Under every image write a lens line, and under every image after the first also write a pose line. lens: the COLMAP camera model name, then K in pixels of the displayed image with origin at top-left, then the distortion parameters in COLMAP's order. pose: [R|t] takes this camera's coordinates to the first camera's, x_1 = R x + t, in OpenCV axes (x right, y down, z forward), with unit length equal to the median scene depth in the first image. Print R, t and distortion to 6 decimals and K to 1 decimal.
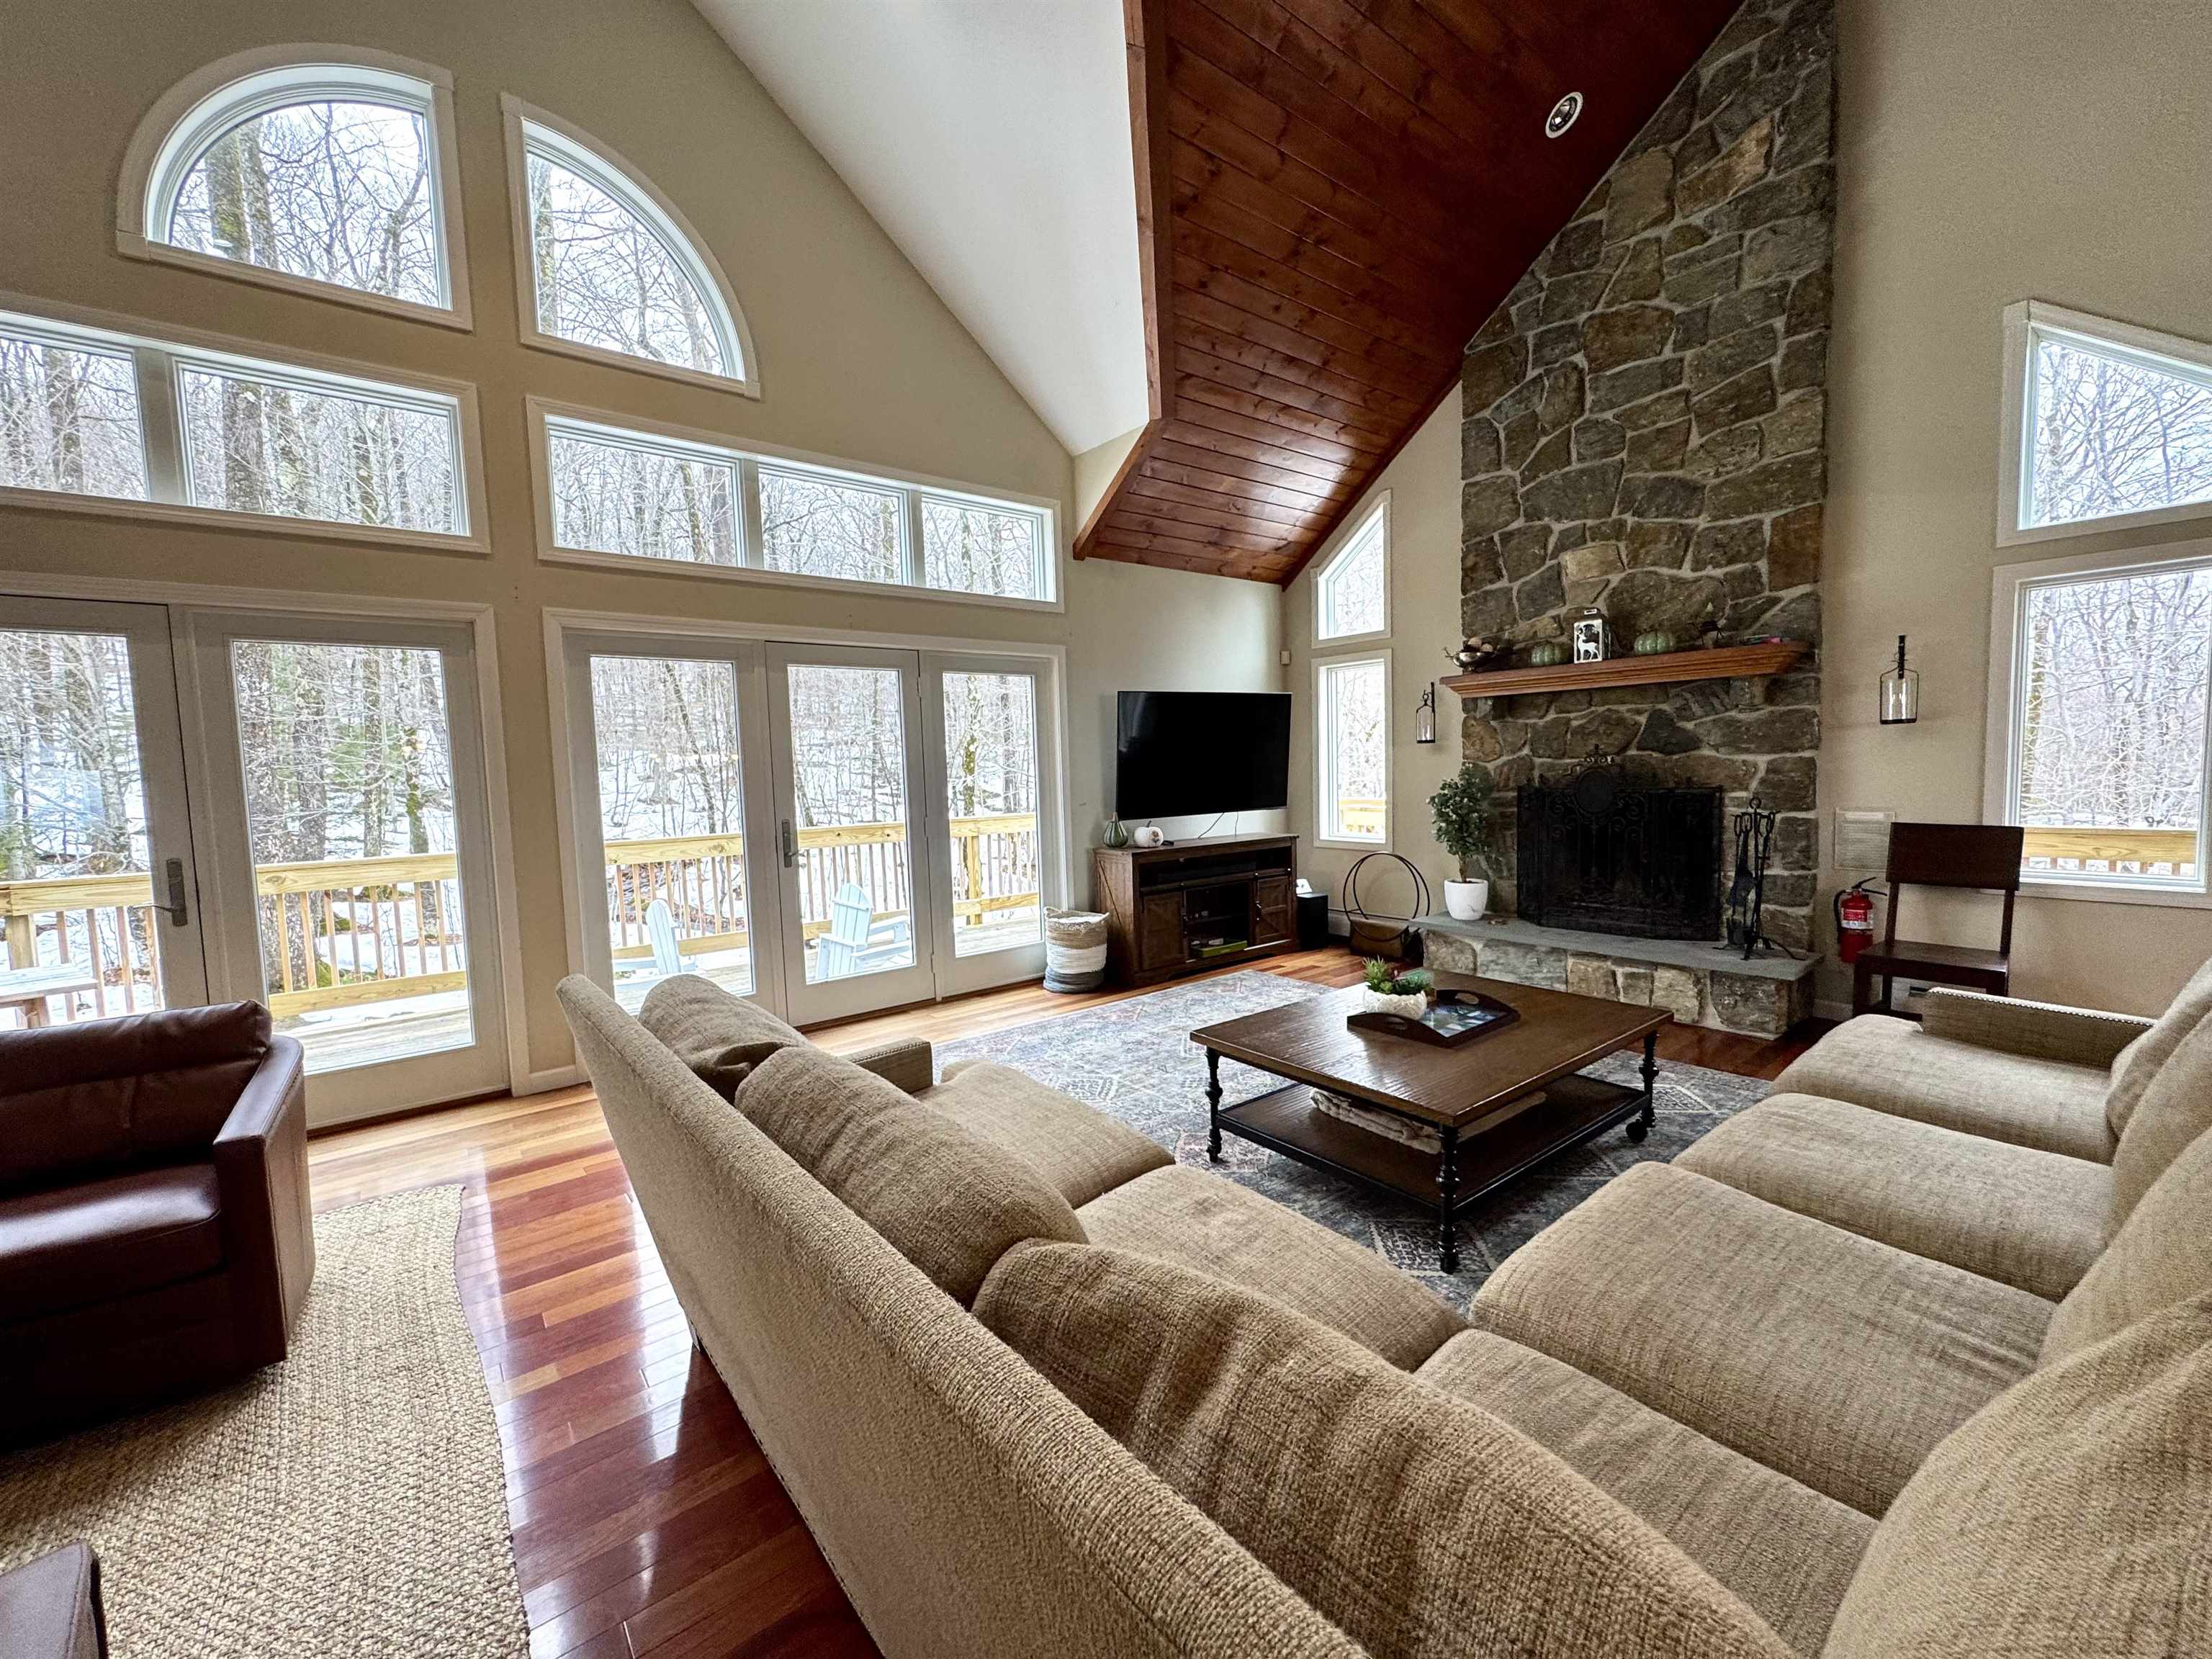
lens RADIAL K [[882.4, 0, 1106.5], [0, 882.4, 827.0], [0, 0, 1]] dist [-0.002120, -0.000837]
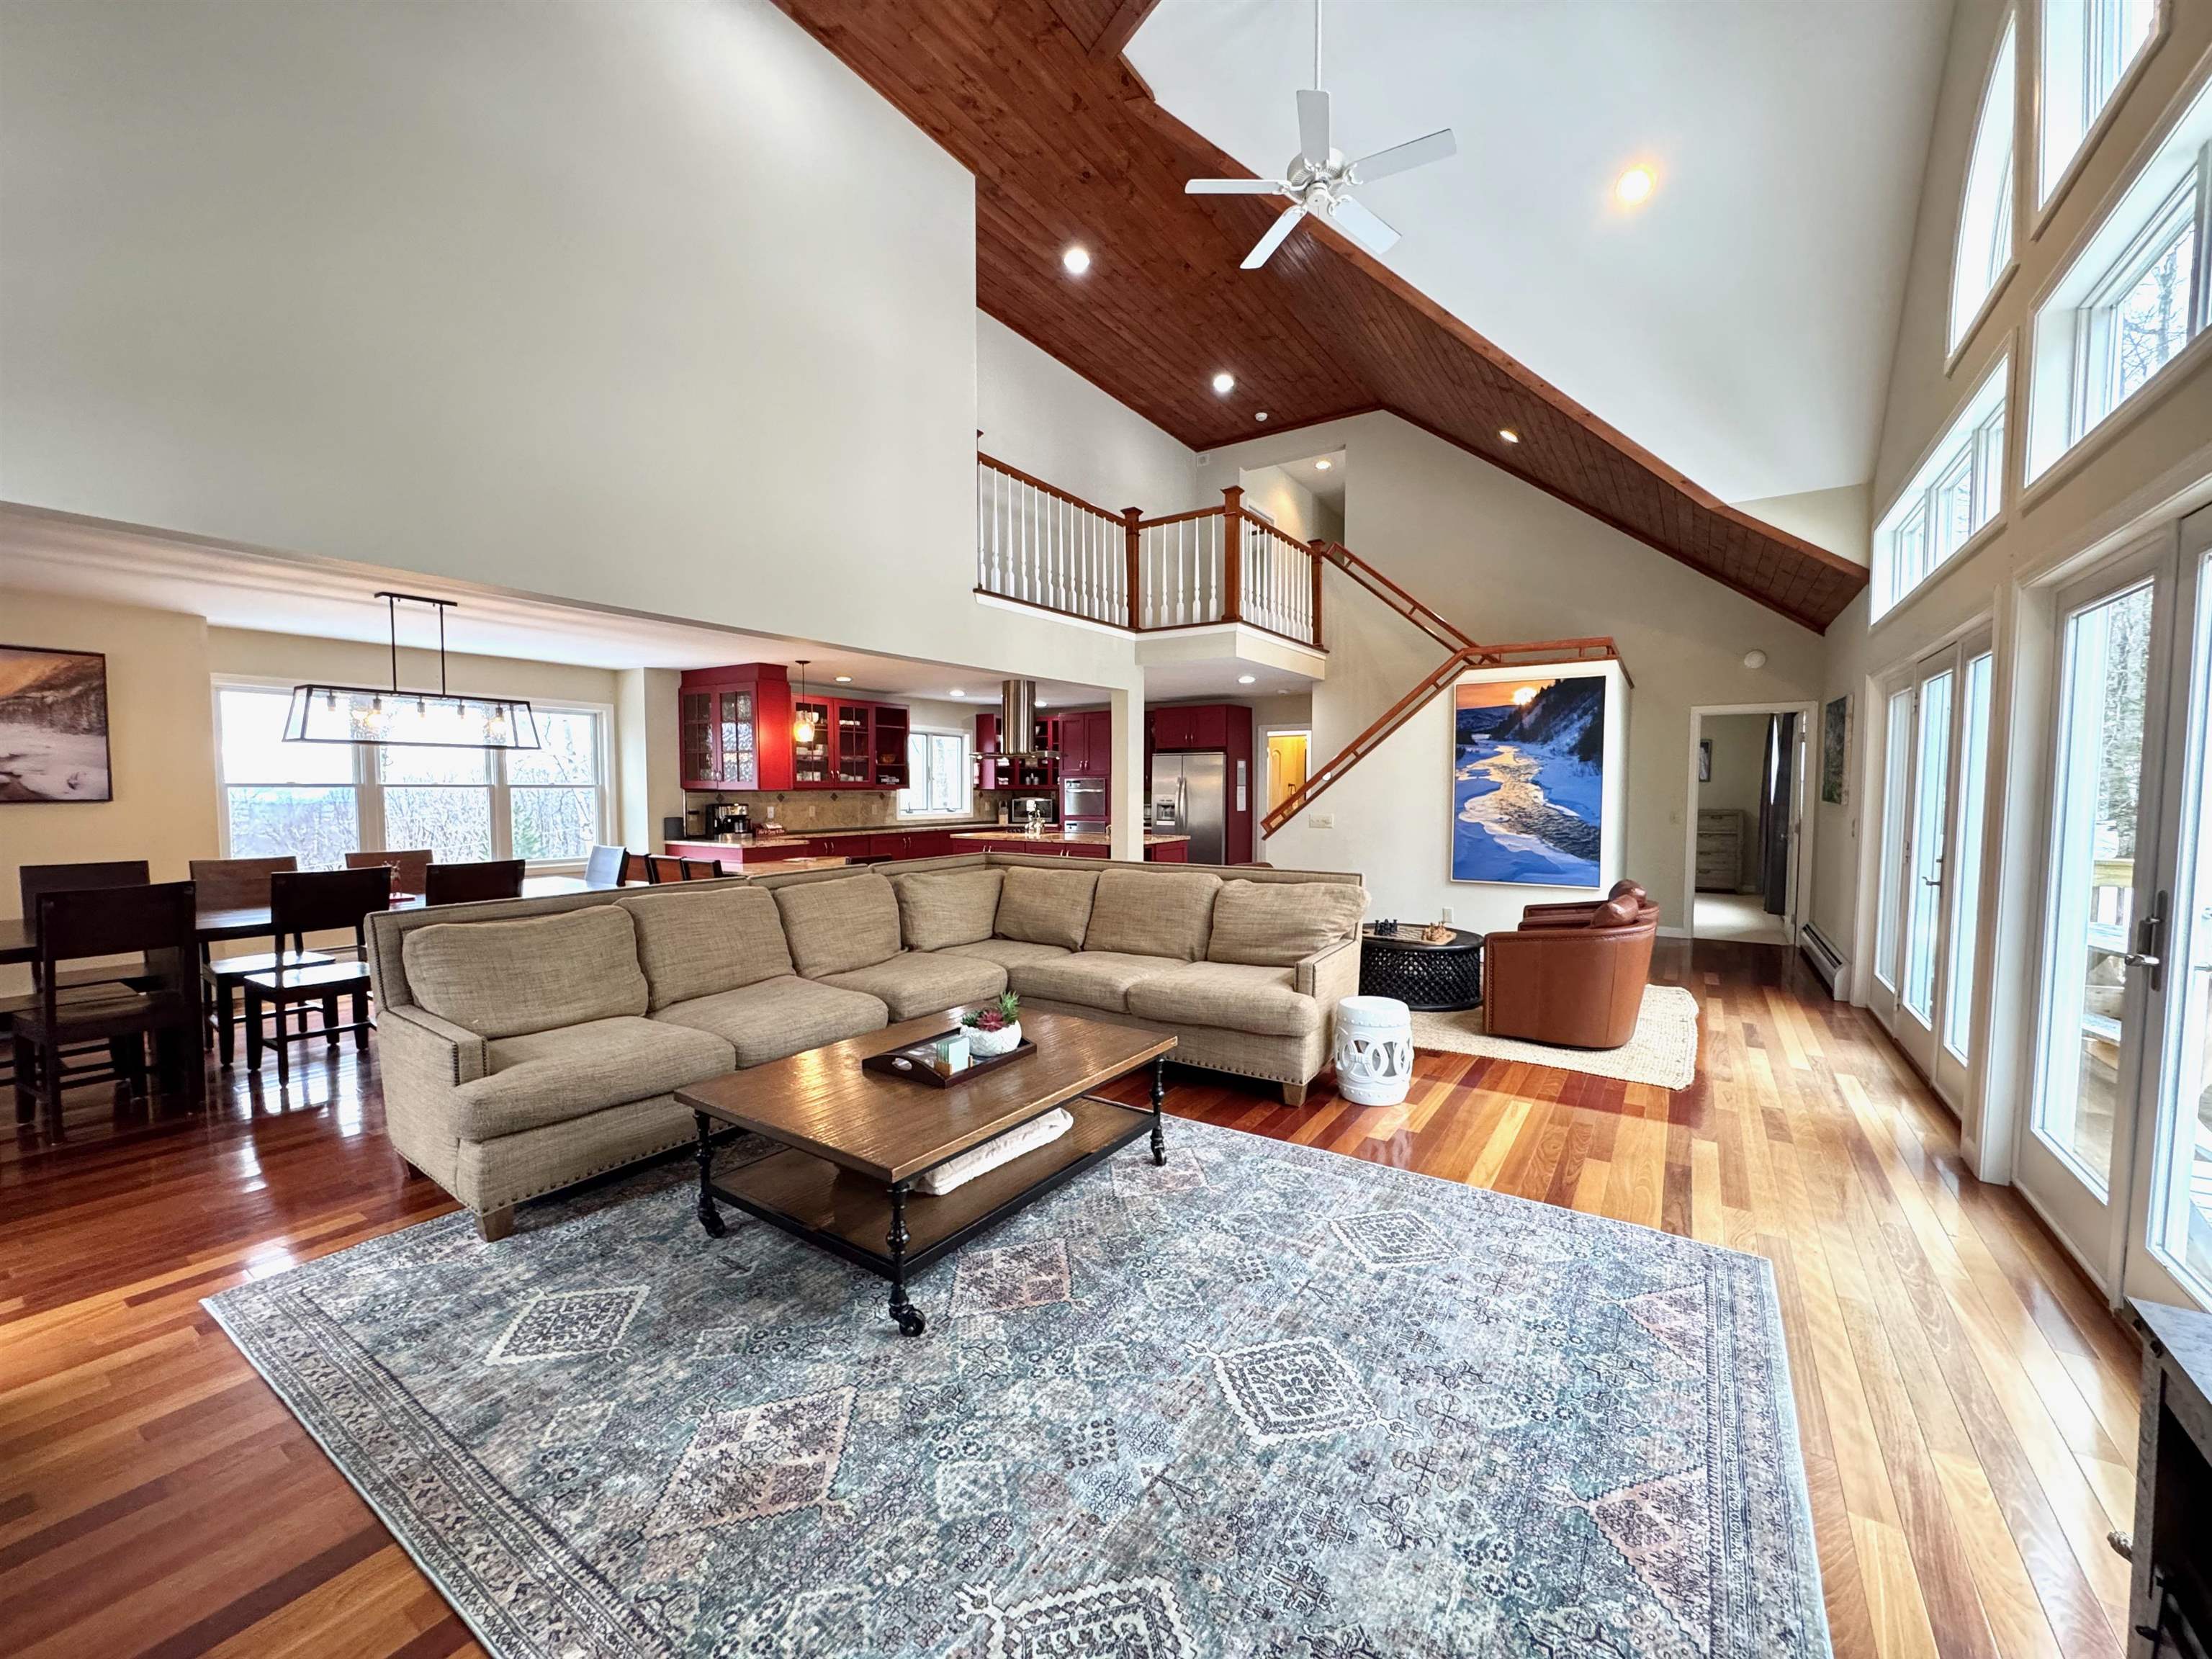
lens RADIAL K [[882.4, 0, 1105.5], [0, 882.4, 828.1], [0, 0, 1]] dist [-0.002120, -0.000837]
pose [[-0.951361, 0.043222, -0.305031, 0.317330], [0.005986, 0.992516, 0.121966, -0.101845], [0.308019, 0.114207, -0.944500, 1.247396]]
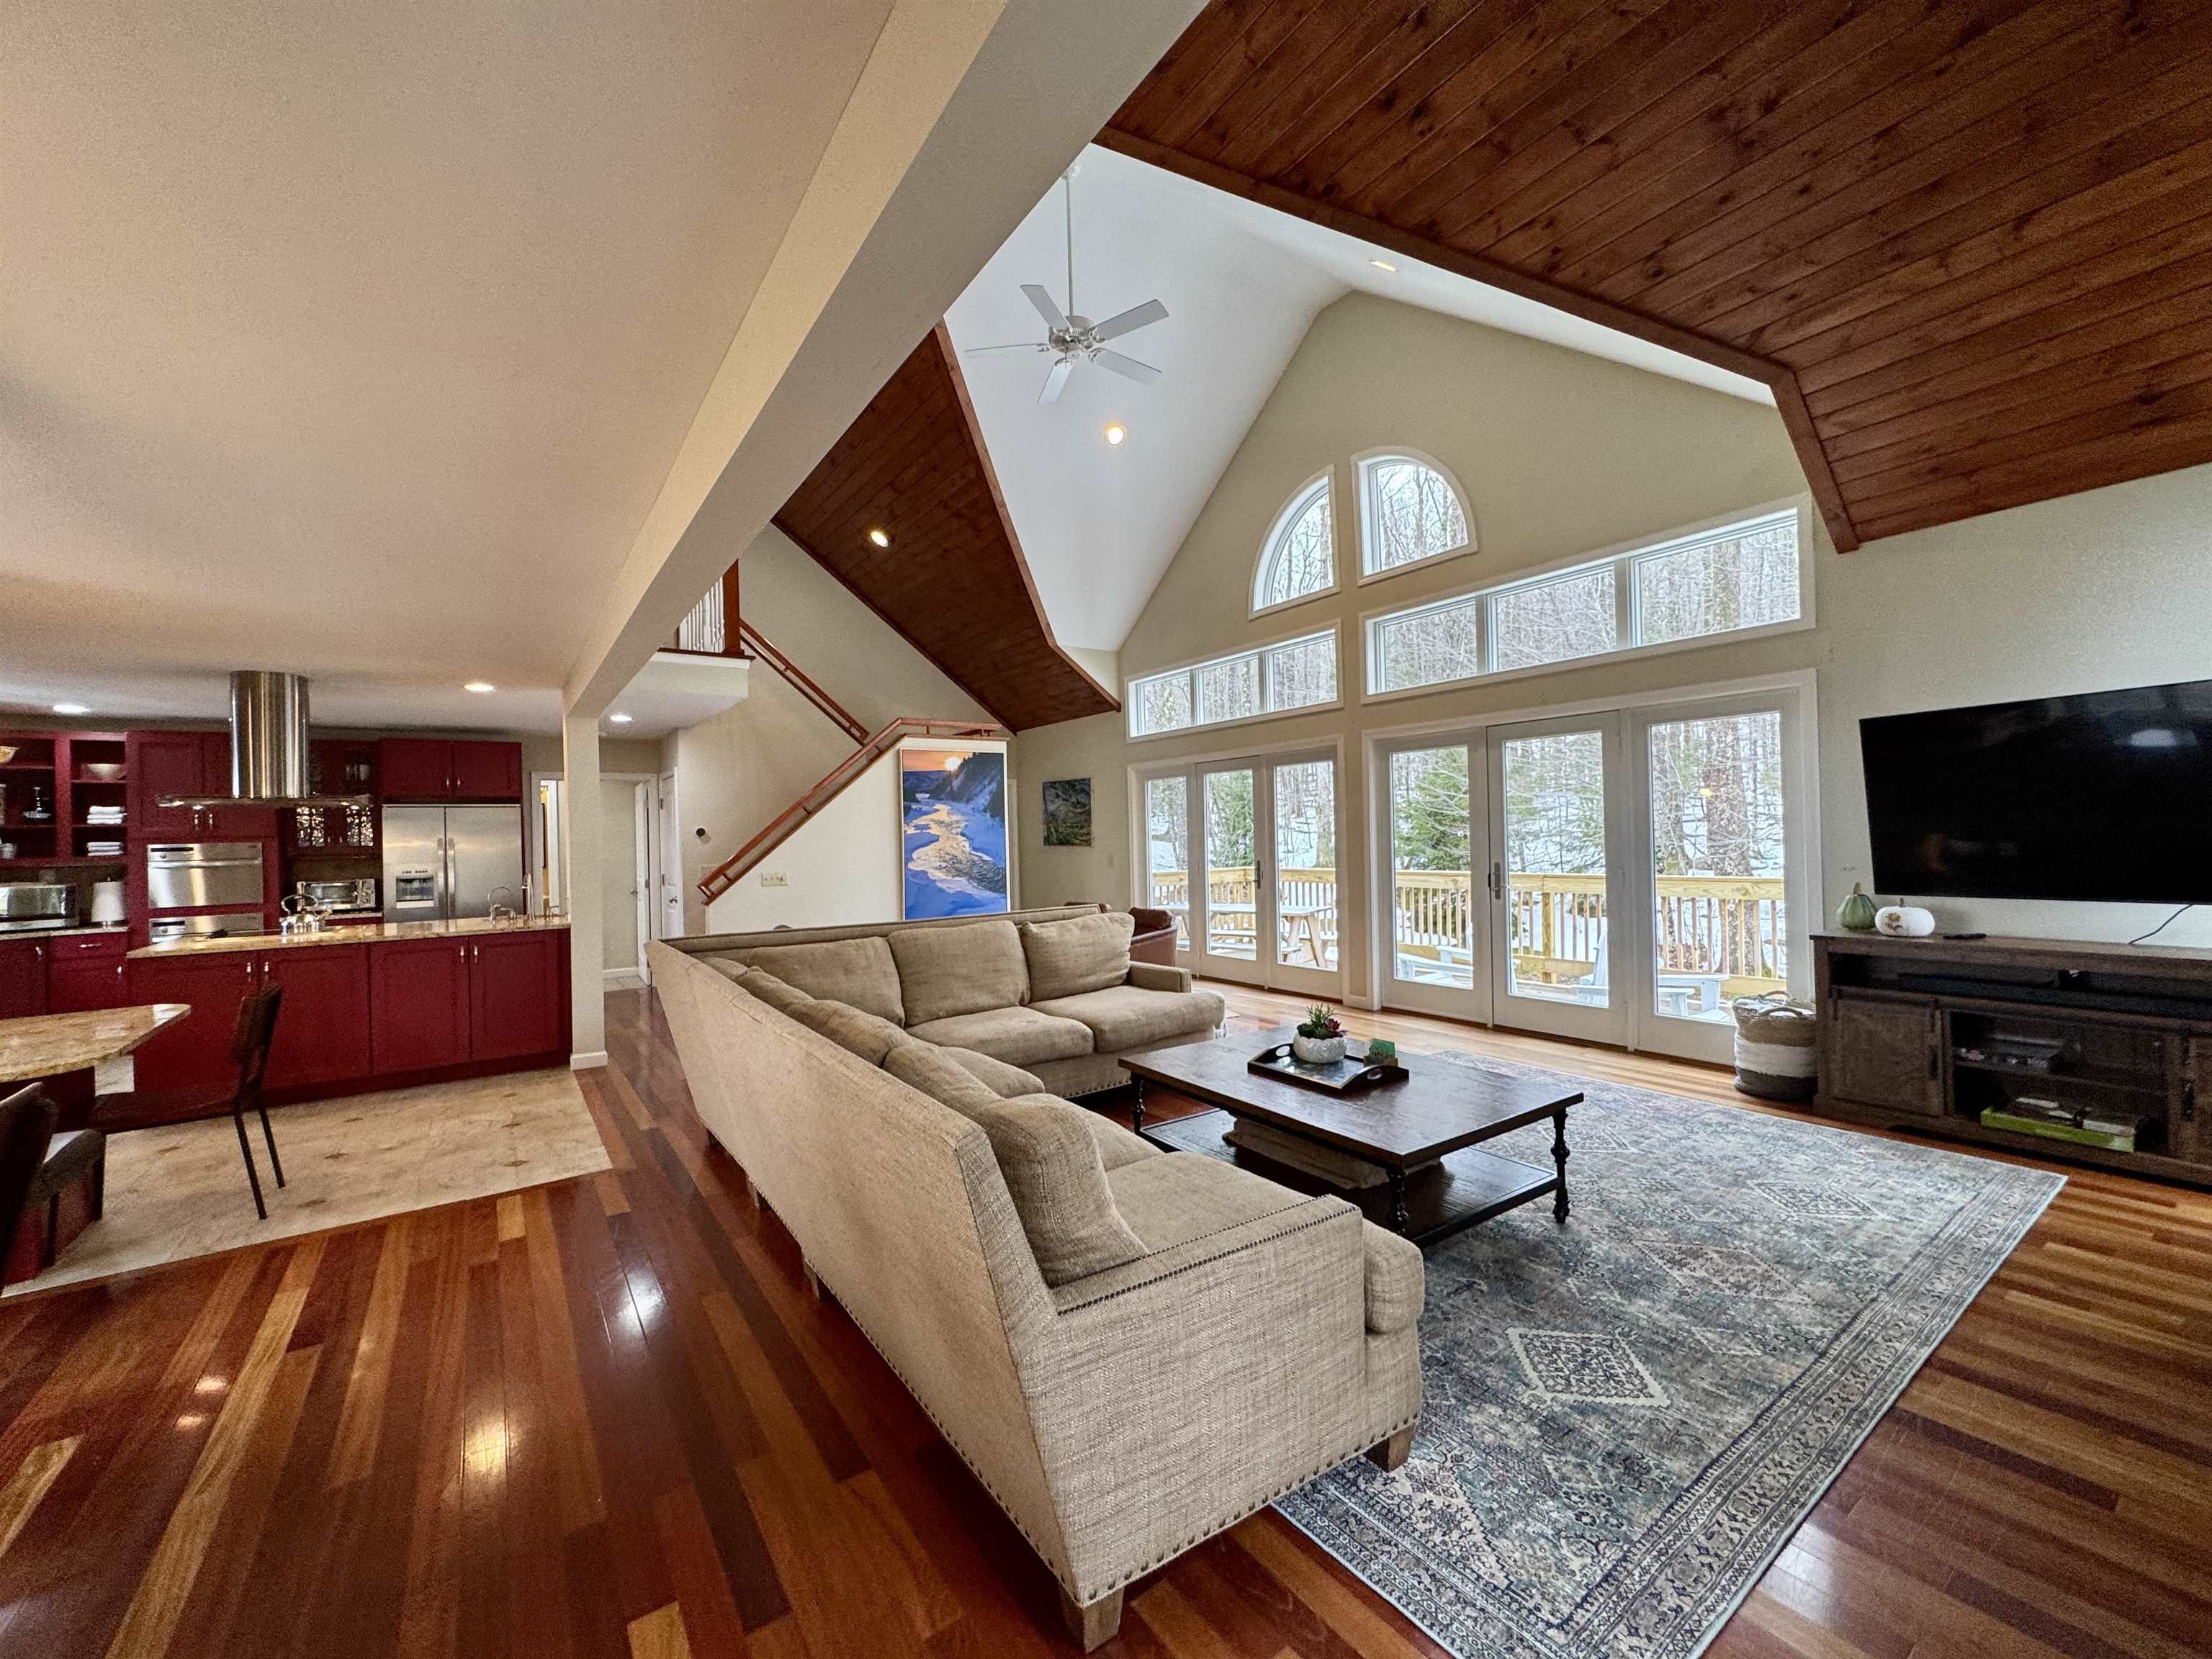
lens RADIAL K [[882.4, 0, 1098.4], [0, 882.4, 829.1], [0, 0, 1]] dist [-0.002120, -0.000837]
pose [[-0.061843, 0.024019, -0.997797, 0.945156], [-0.041509, 0.998784, 0.026616, -0.065788], [0.997222, 0.043063, -0.060771, 0.485878]]
